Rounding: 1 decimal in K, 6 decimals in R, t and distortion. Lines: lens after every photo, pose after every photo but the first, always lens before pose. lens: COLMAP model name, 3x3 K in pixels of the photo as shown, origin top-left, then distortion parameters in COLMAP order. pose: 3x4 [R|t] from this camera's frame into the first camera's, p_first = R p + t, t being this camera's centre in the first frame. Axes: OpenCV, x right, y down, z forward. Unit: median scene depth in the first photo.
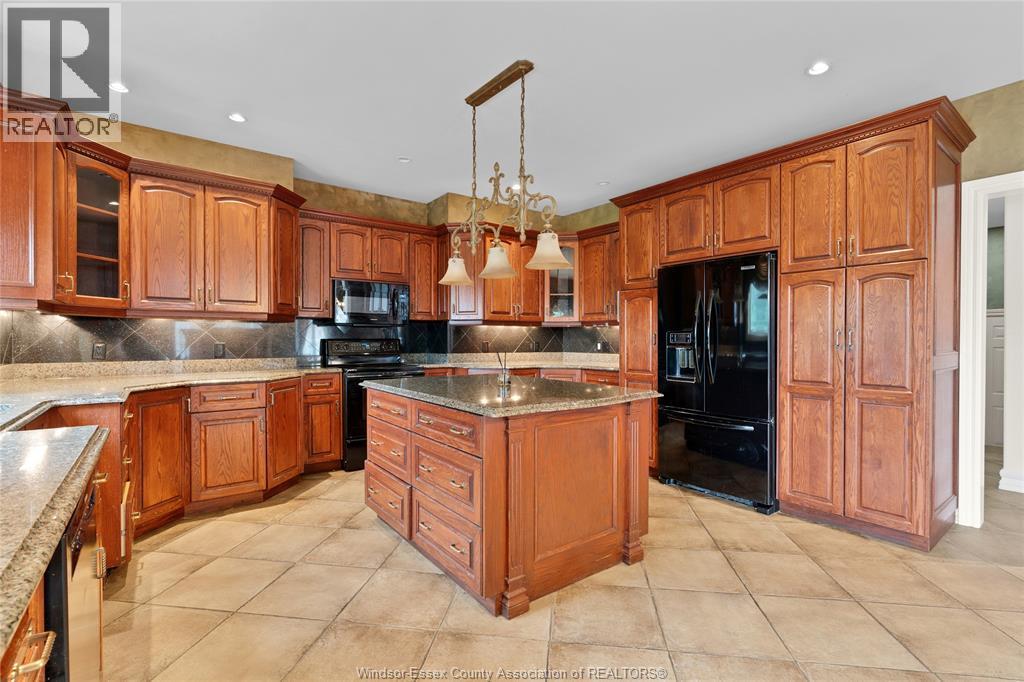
lens RADIAL K [[466.2, 0, 516.2], [0, 466.2, 341.9], [0, 0, 1]] dist [-0.003890, 0.000543]
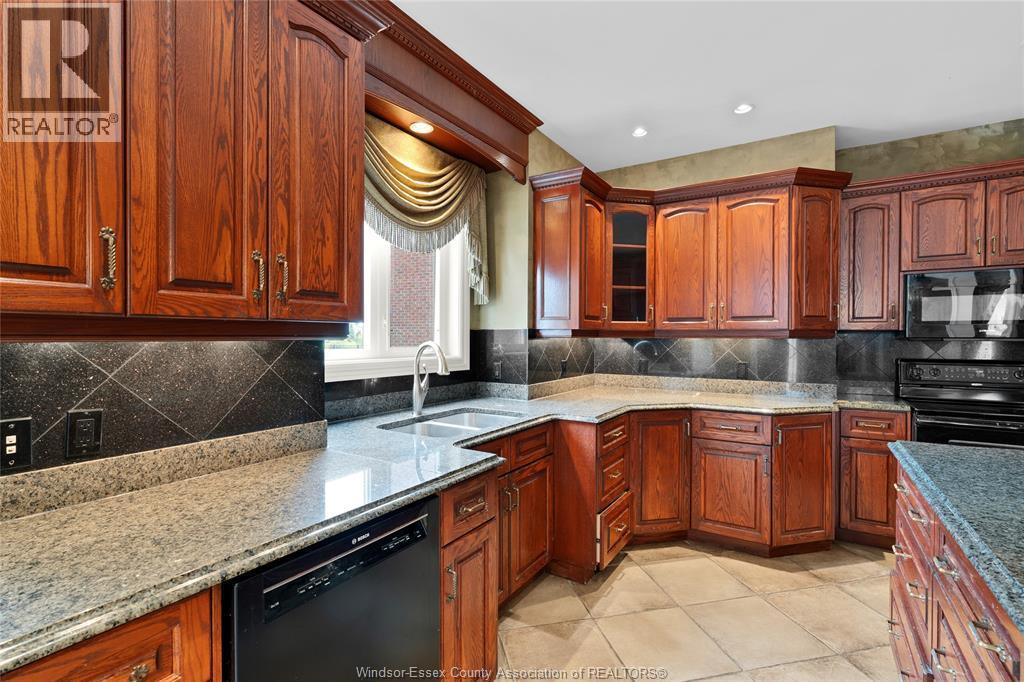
lens RADIAL K [[466.2, 0, 511.6], [0, 466.2, 340.6], [0, 0, 1]] dist [-0.003890, 0.000543]
pose [[0.339933, 0.009776, -0.940399, 0.078851], [-0.008780, 0.999935, 0.007221, -0.048102], [0.940409, 0.005802, 0.339997, 0.292132]]
